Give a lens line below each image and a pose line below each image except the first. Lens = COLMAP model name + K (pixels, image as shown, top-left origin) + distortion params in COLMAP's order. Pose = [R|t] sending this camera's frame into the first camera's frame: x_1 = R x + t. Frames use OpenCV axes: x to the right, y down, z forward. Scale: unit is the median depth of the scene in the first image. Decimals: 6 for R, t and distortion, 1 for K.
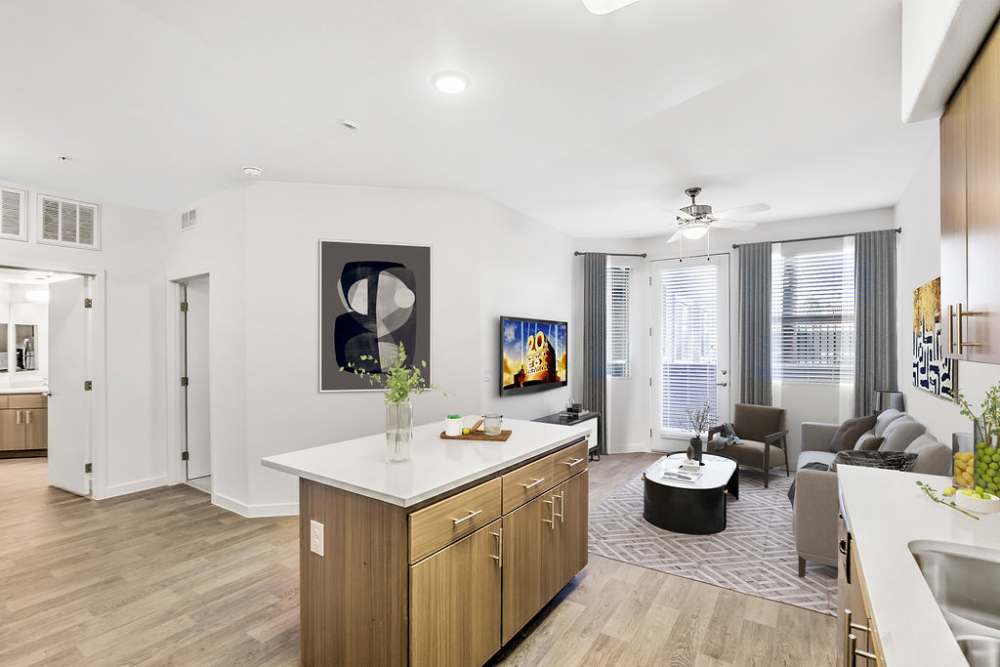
lens RADIAL K [[456.7, 0, 503.7], [0, 456.7, 351.2], [0, 0, 1]] dist [0.000040, -0.000073]
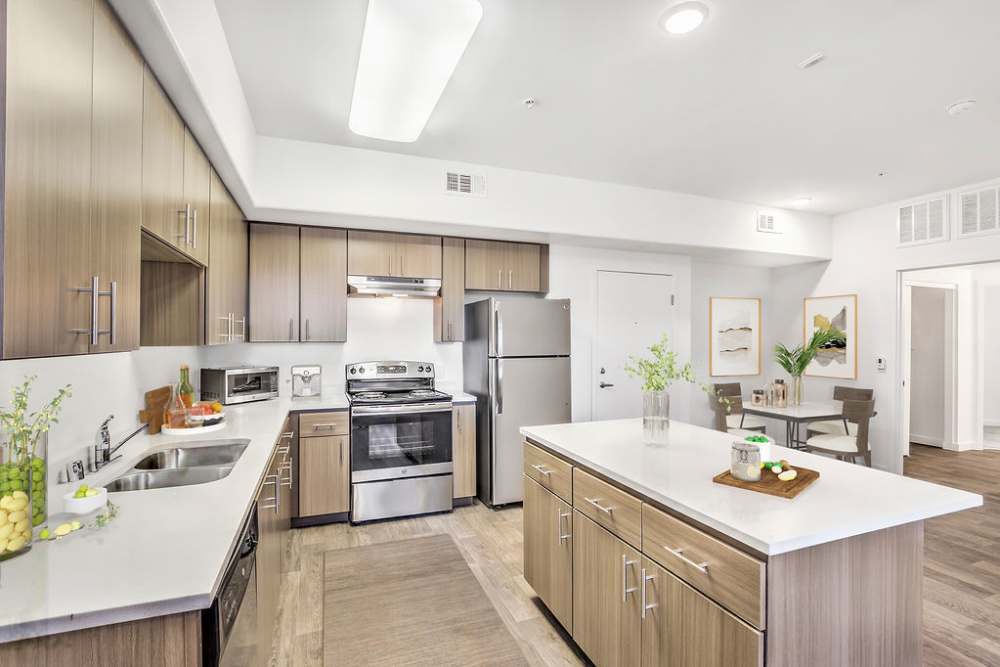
lens RADIAL K [[466.6, 0, 500.0], [0, 466.6, 333.5], [0, 0, 1]] dist [-0.001772, -0.000250]
pose [[-0.577426, -0.008520, -0.816399, 0.992366], [-0.005203, 0.999964, -0.006757, -0.011119], [0.816427, 0.000346, -0.577449, 1.564422]]
